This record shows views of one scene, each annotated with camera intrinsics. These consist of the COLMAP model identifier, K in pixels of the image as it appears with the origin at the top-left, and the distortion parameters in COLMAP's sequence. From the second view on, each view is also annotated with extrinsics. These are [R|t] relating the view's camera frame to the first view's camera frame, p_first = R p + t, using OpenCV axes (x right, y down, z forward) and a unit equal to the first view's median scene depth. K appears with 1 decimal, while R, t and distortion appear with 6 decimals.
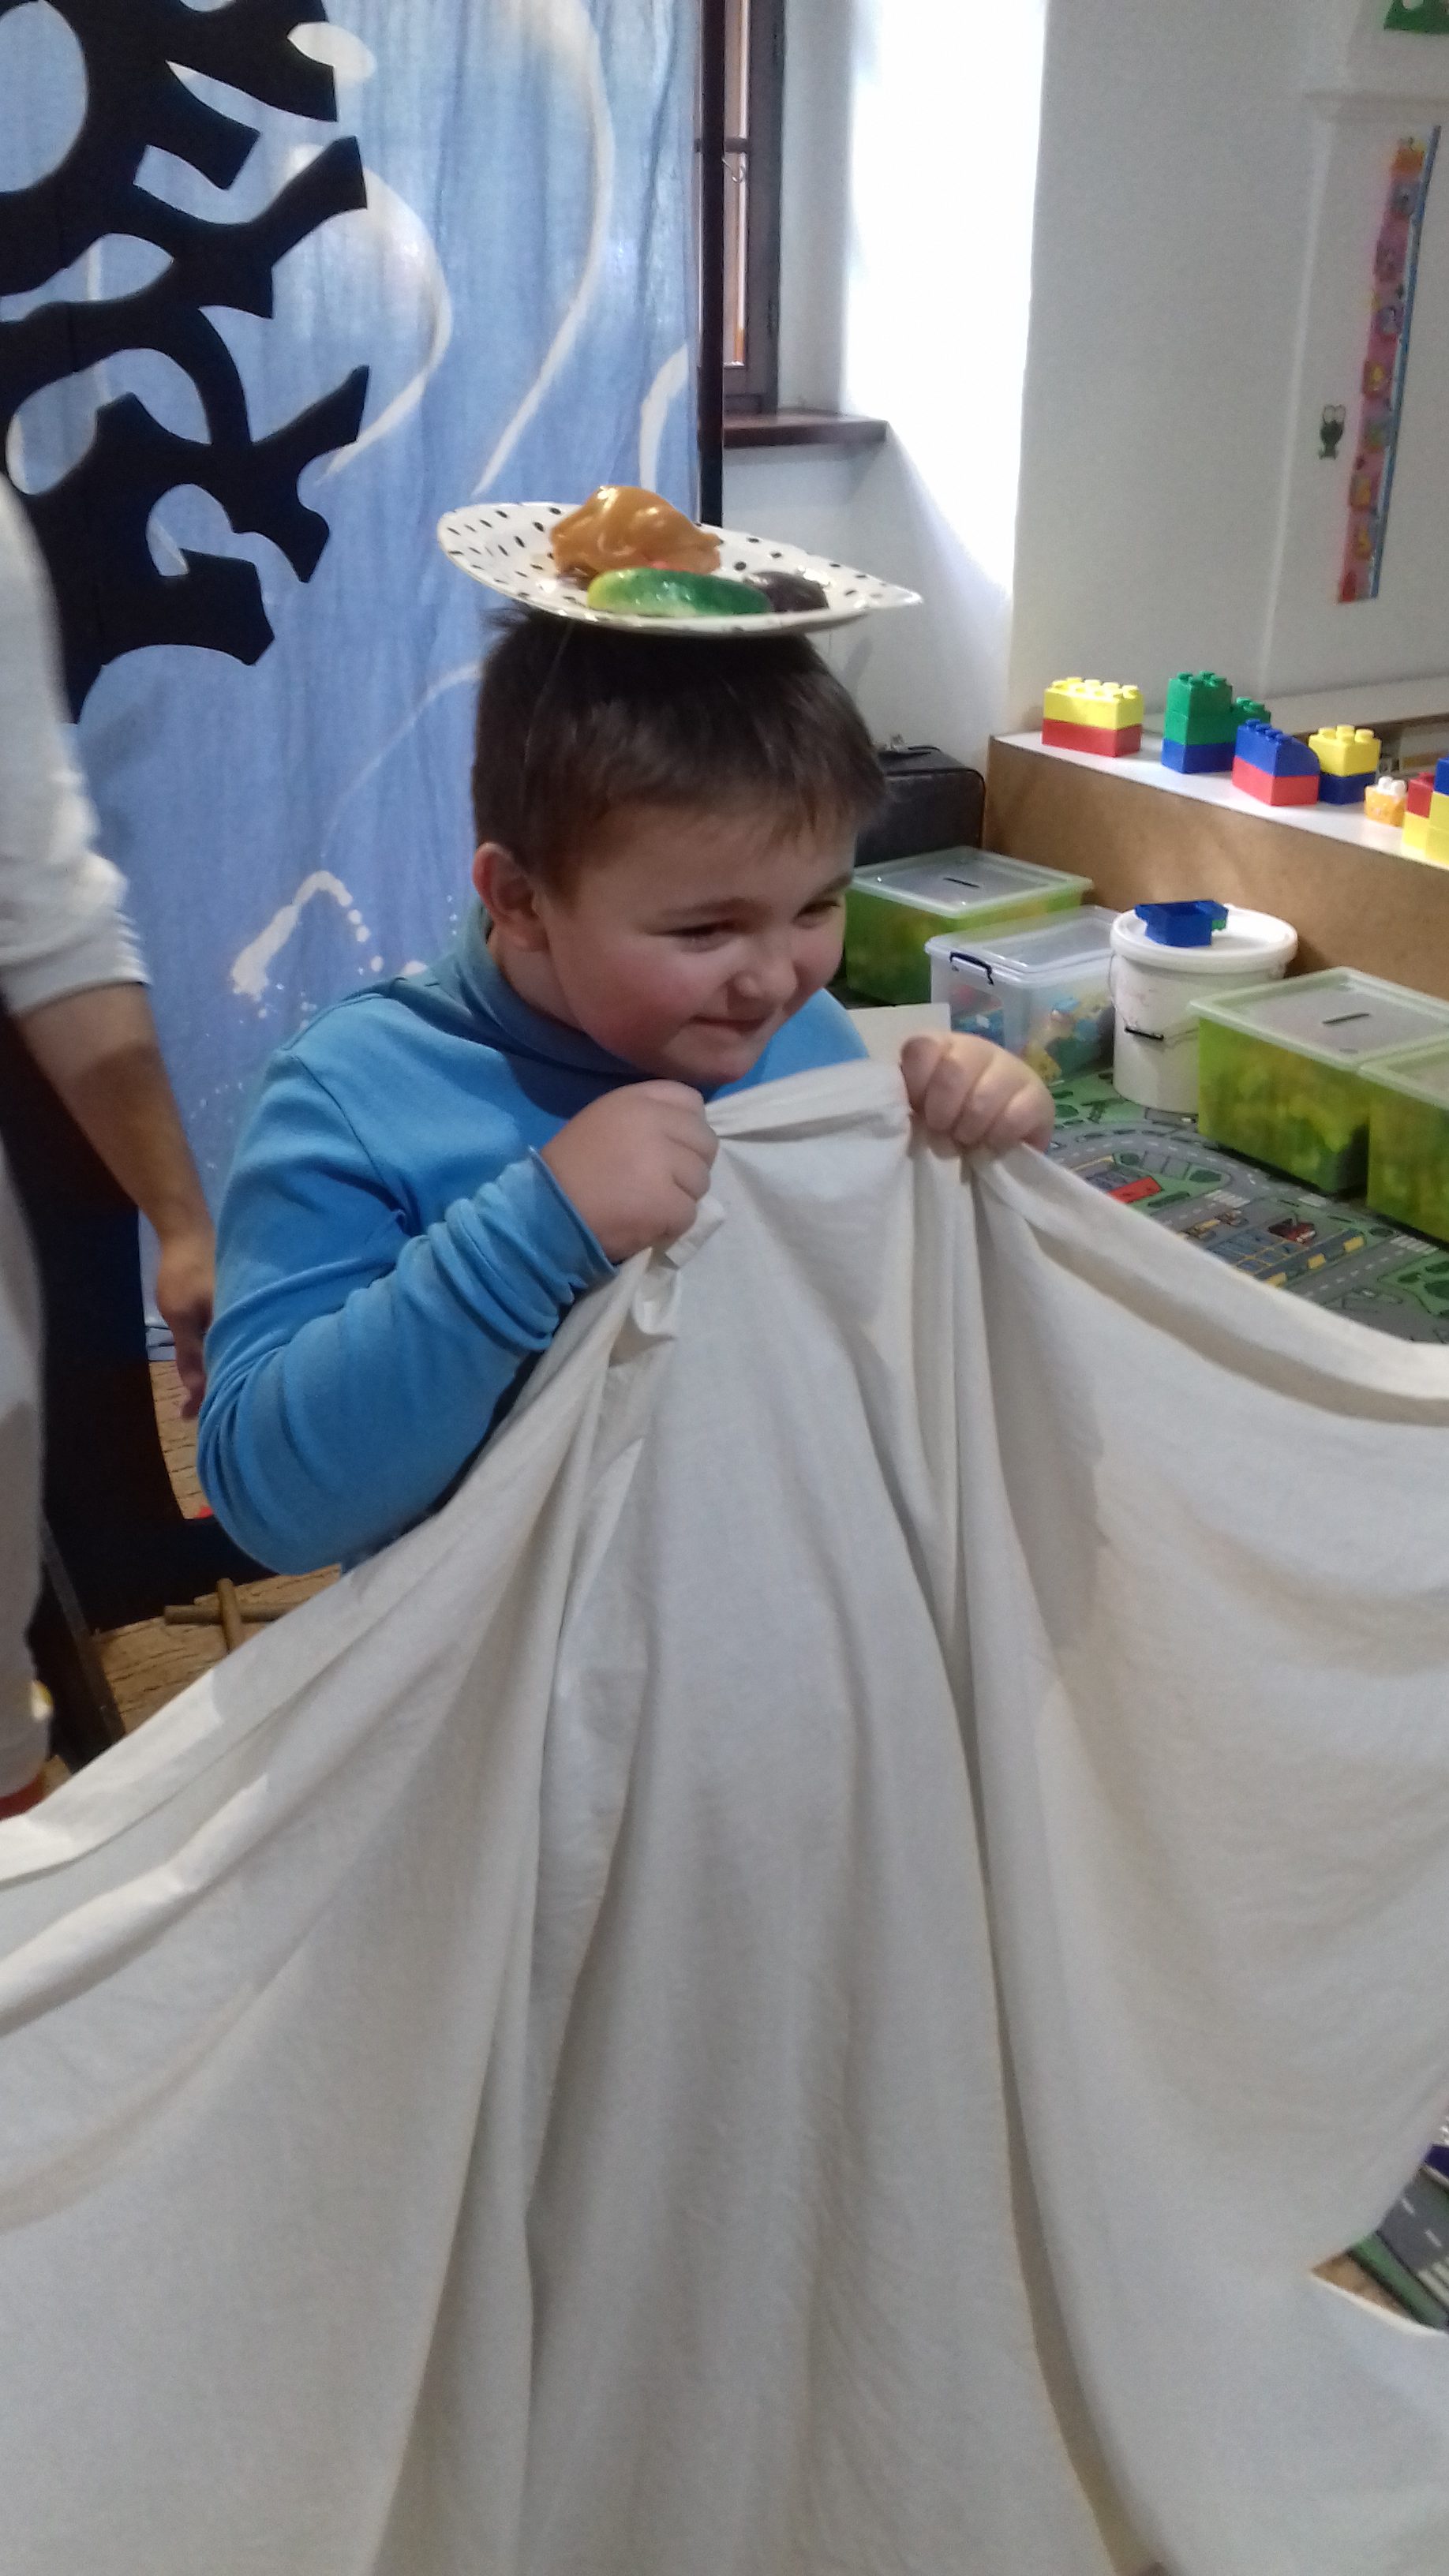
lens RADIAL K [[2364.2, 0, 720.5], [0, 2364.2, 1308.5], [0, 0, 1]] dist [0.107835, -0.219670]
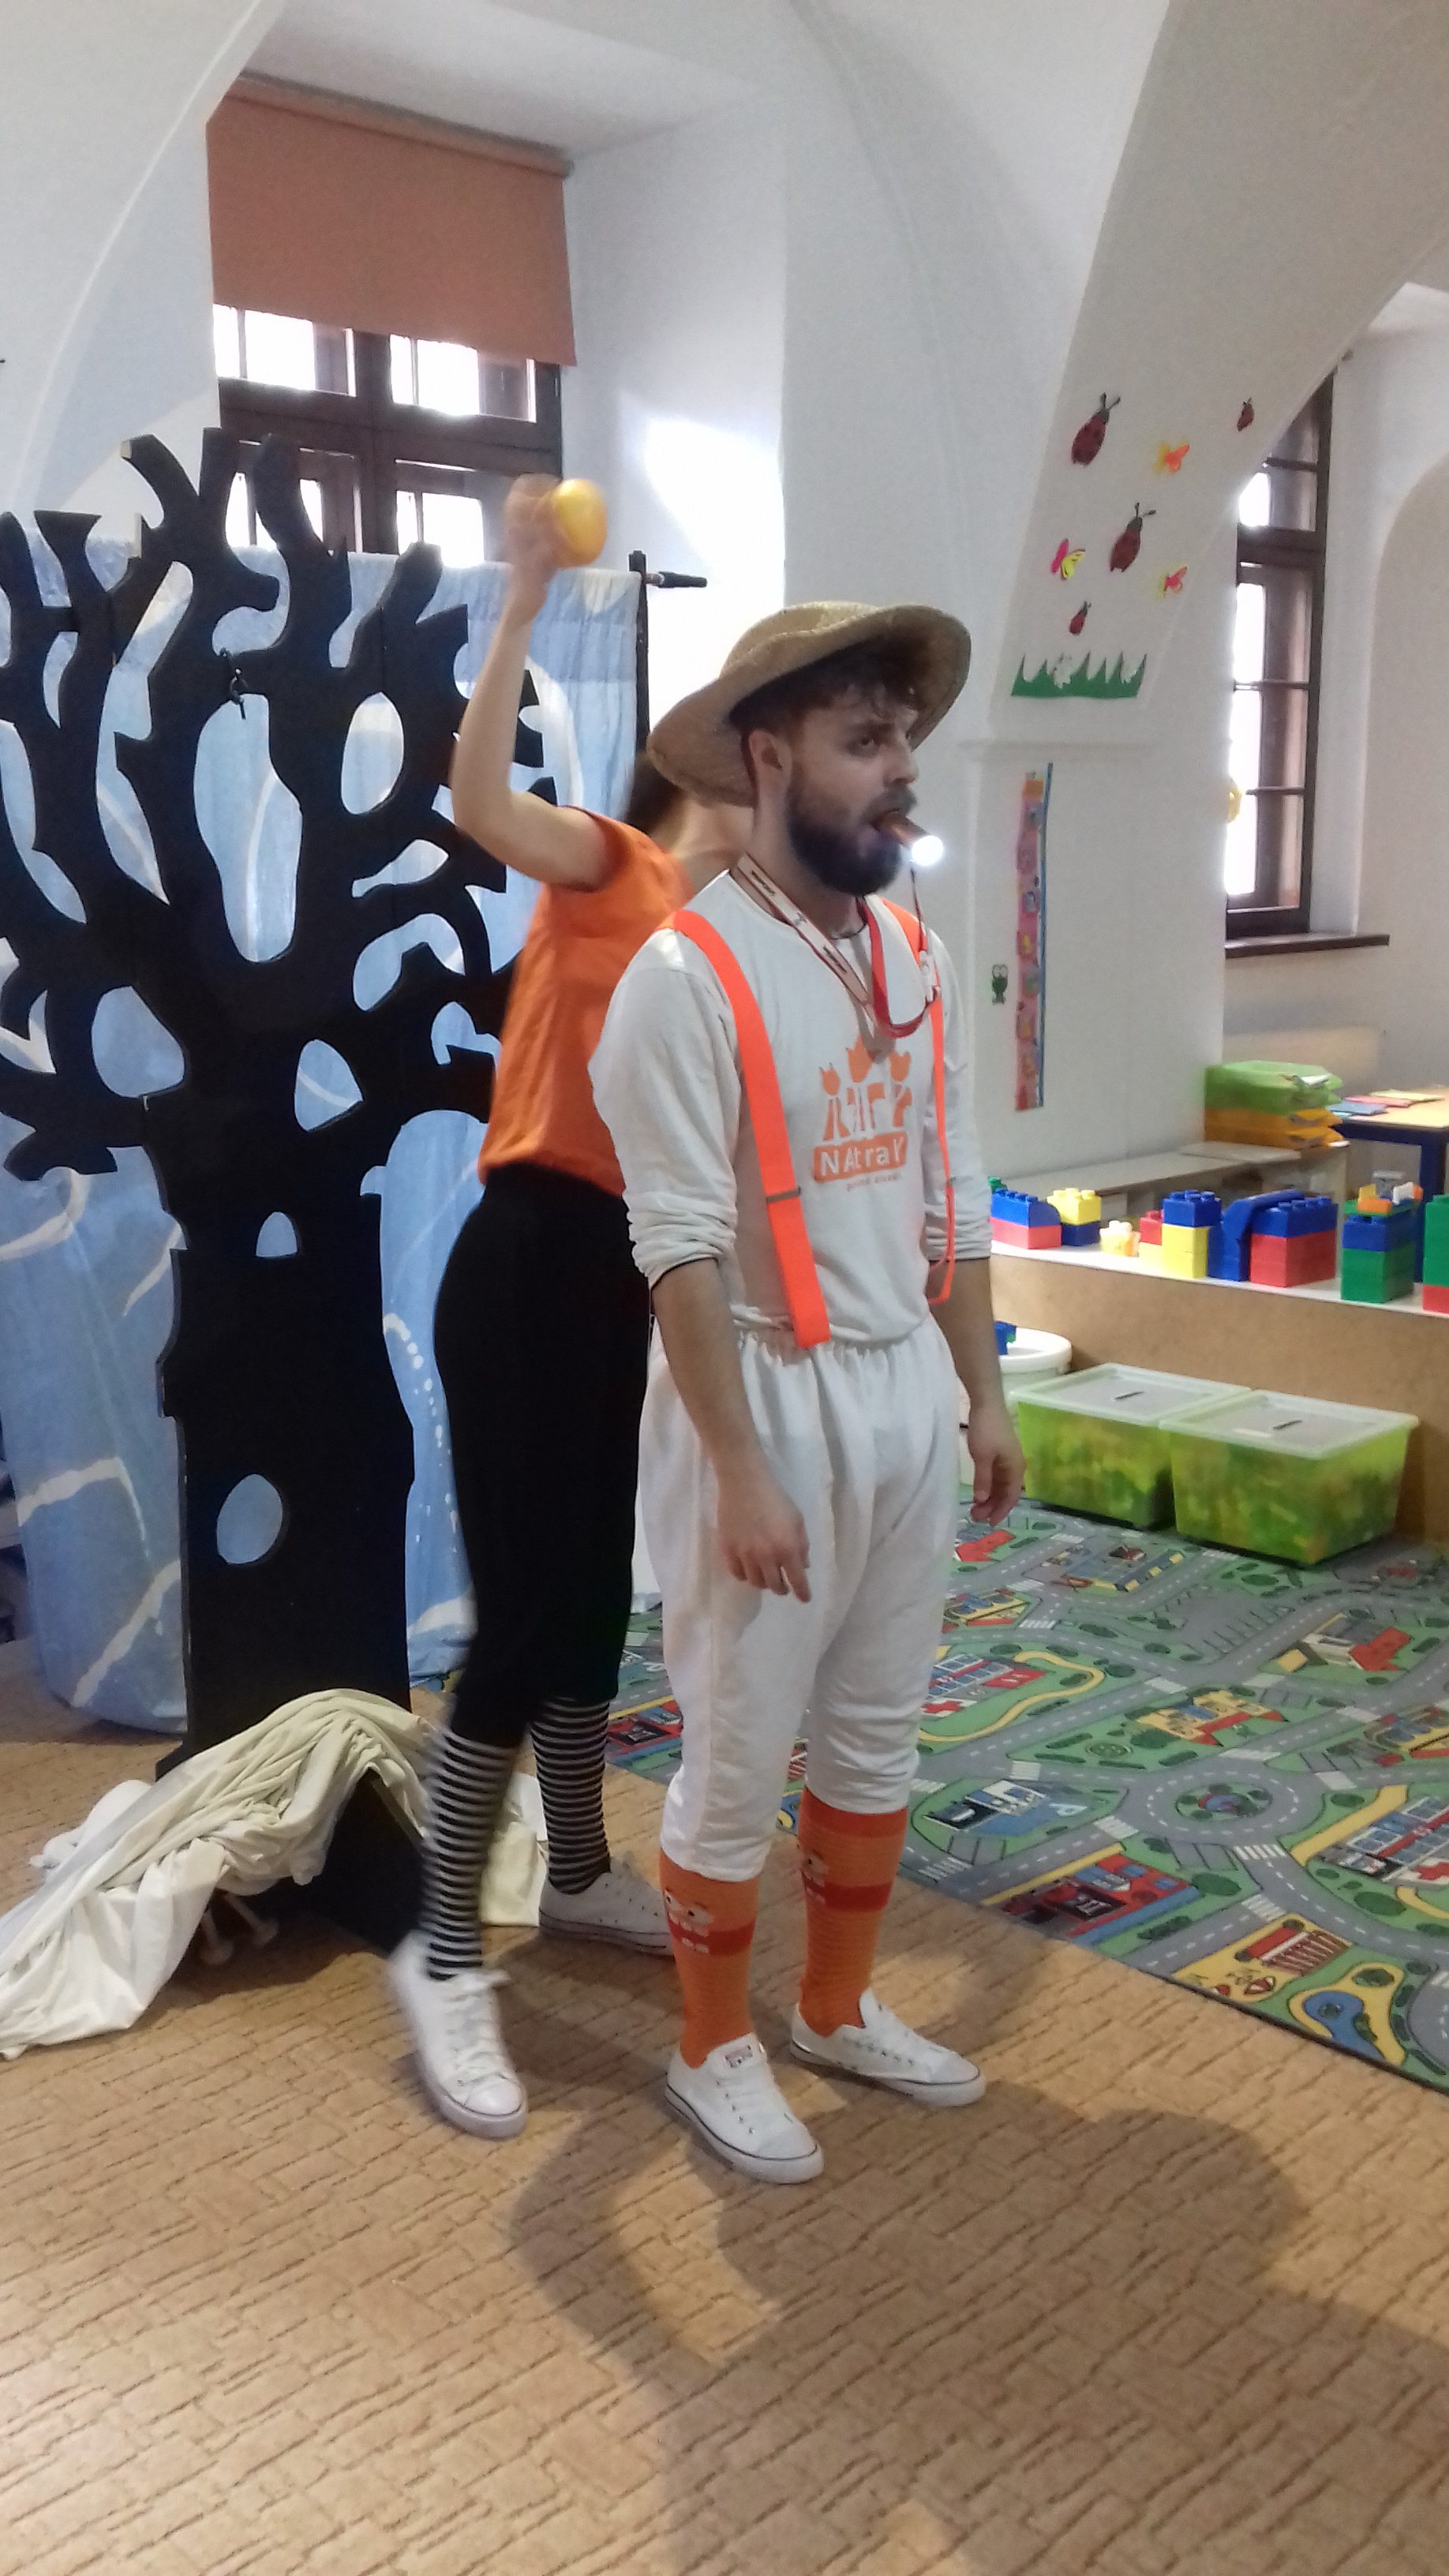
lens RADIAL K [[2364.2, 0, 720.5], [0, 2364.2, 1308.5], [0, 0, 1]] dist [0.107835, -0.219670]
pose [[0.976669, -0.066151, 0.204310, -0.216517], [0.113024, 0.967290, -0.227104, 0.101093], [-0.182604, 0.244897, 0.952198, -0.195627]]
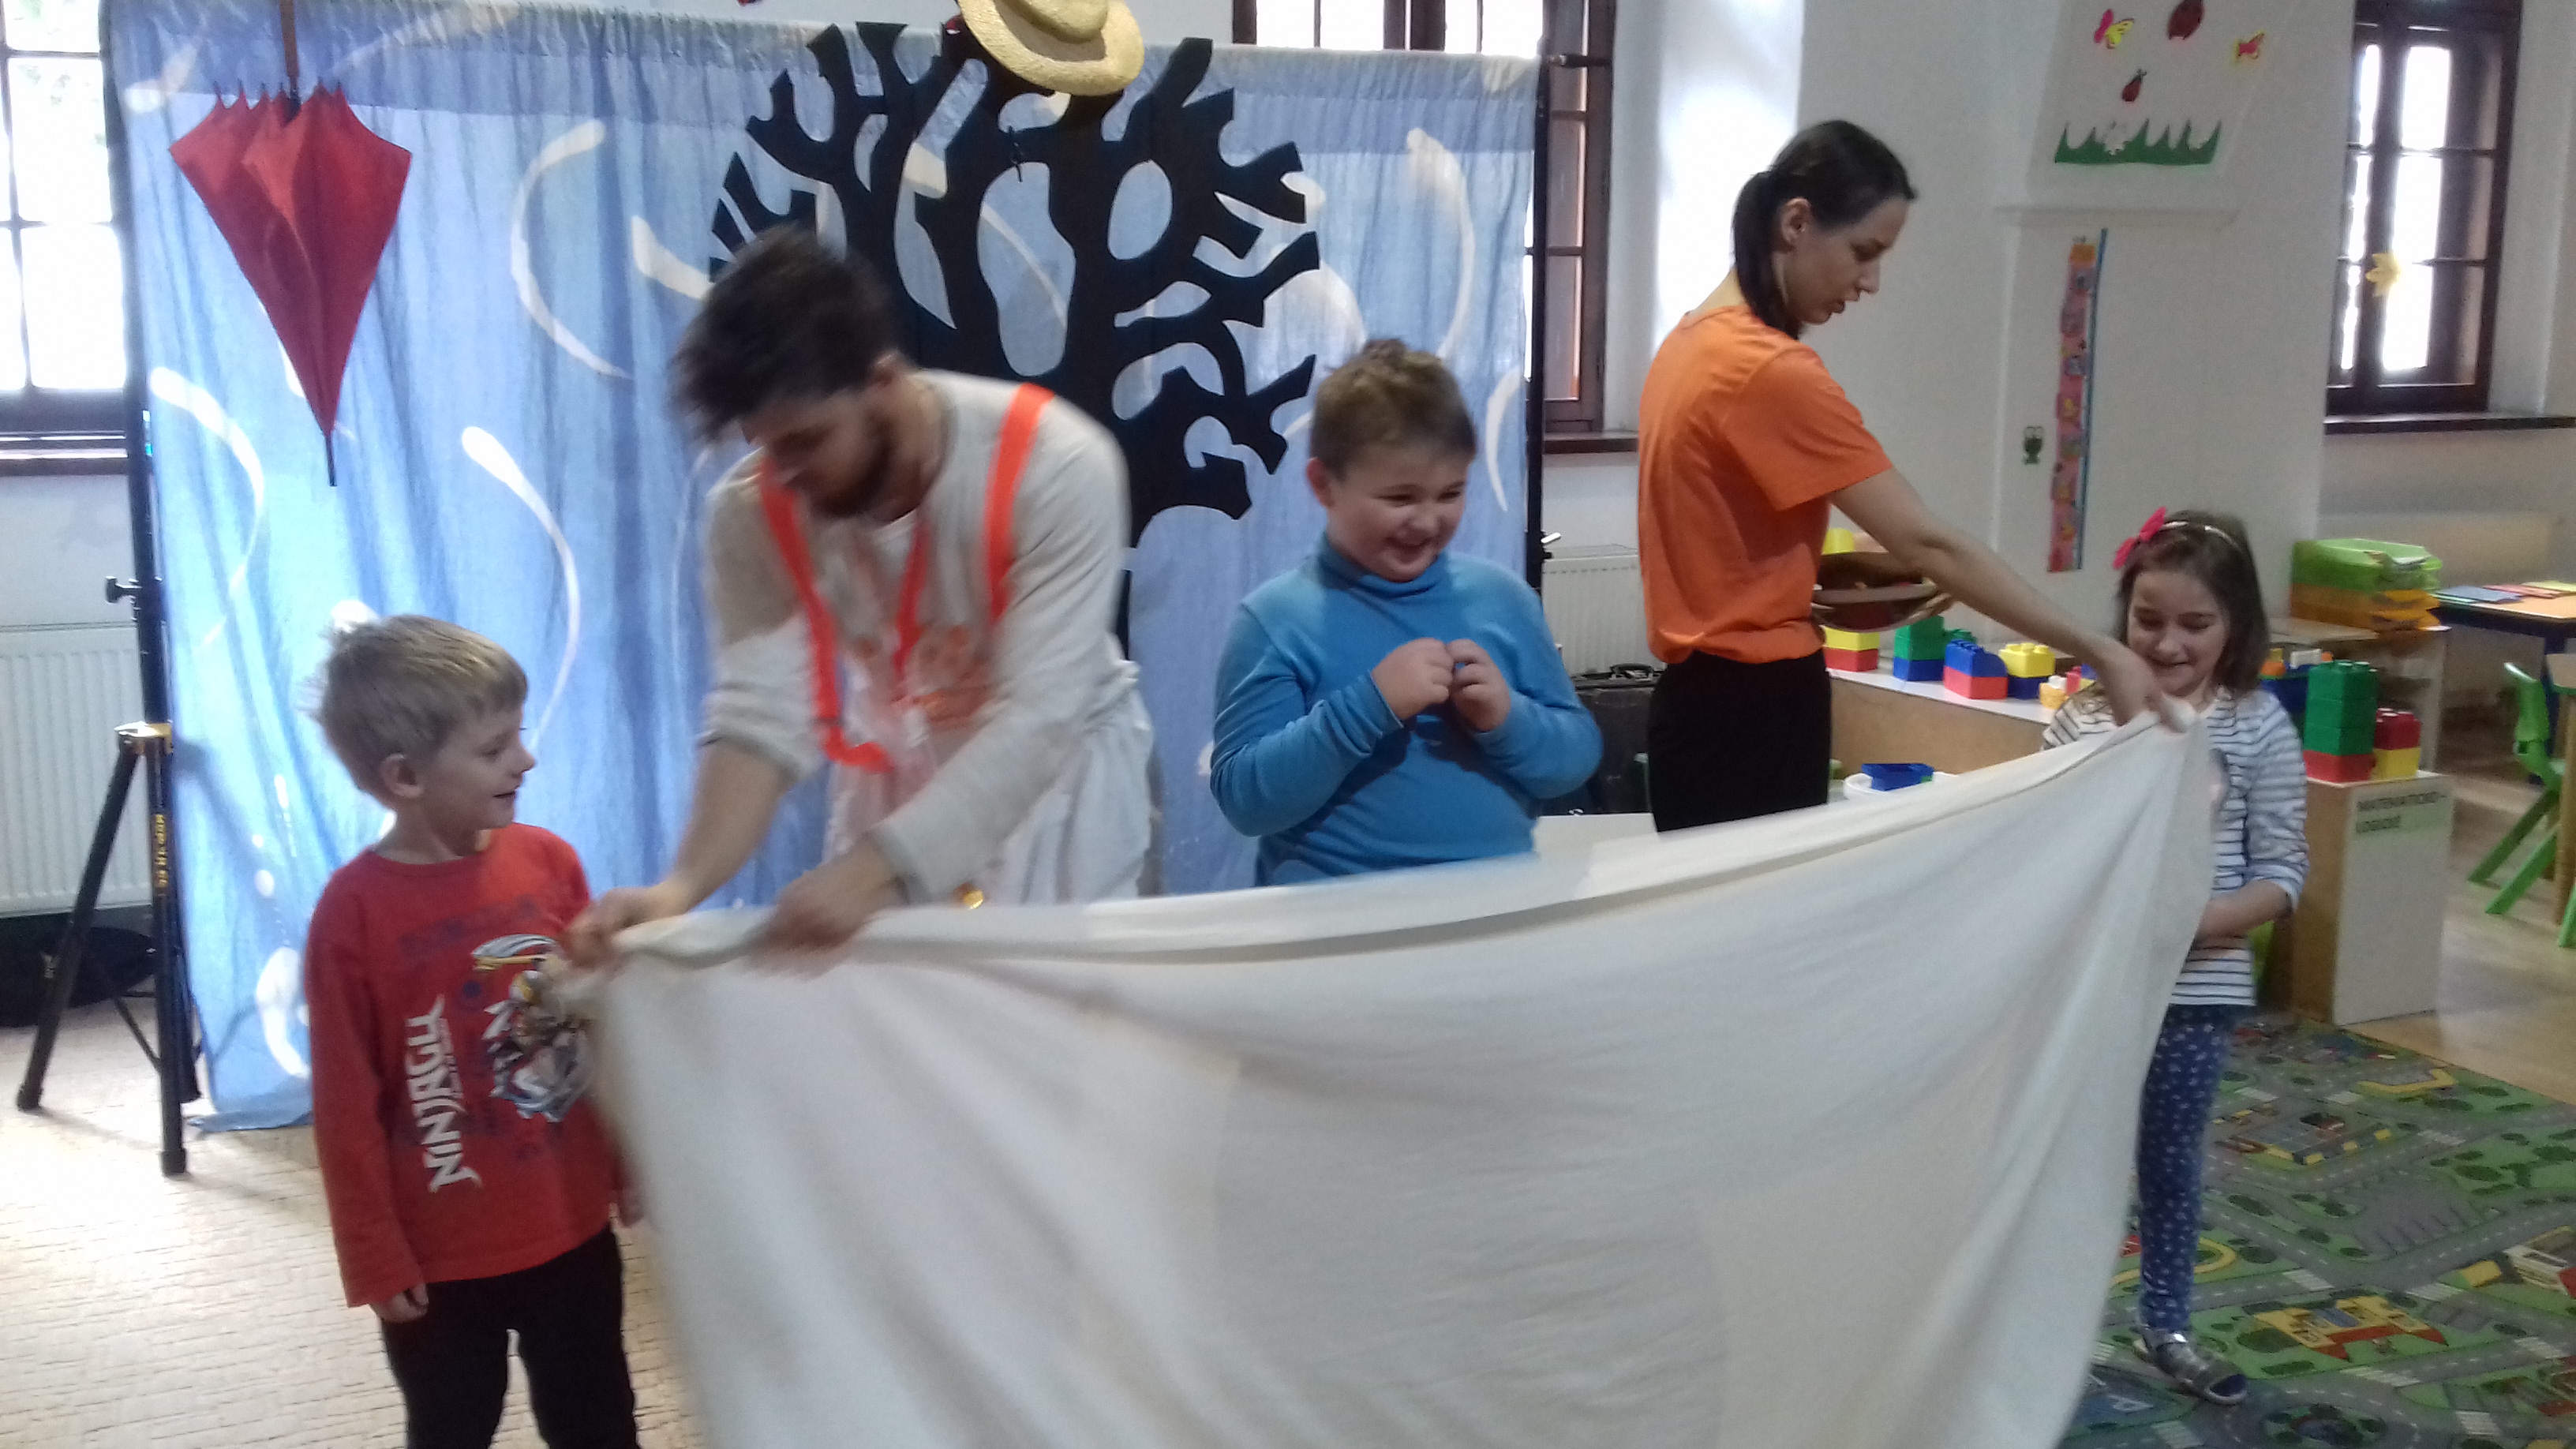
lens RADIAL K [[2364.2, 0, 1302.4], [0, 2364.2, 732.3], [0, 0, 1]] dist [0.107835, -0.219670]
pose [[0.991507, 0.014629, -0.129229, 0.039996], [-0.047814, 0.965067, -0.257604, 0.183157], [0.120946, 0.261595, 0.957570, -0.333339]]
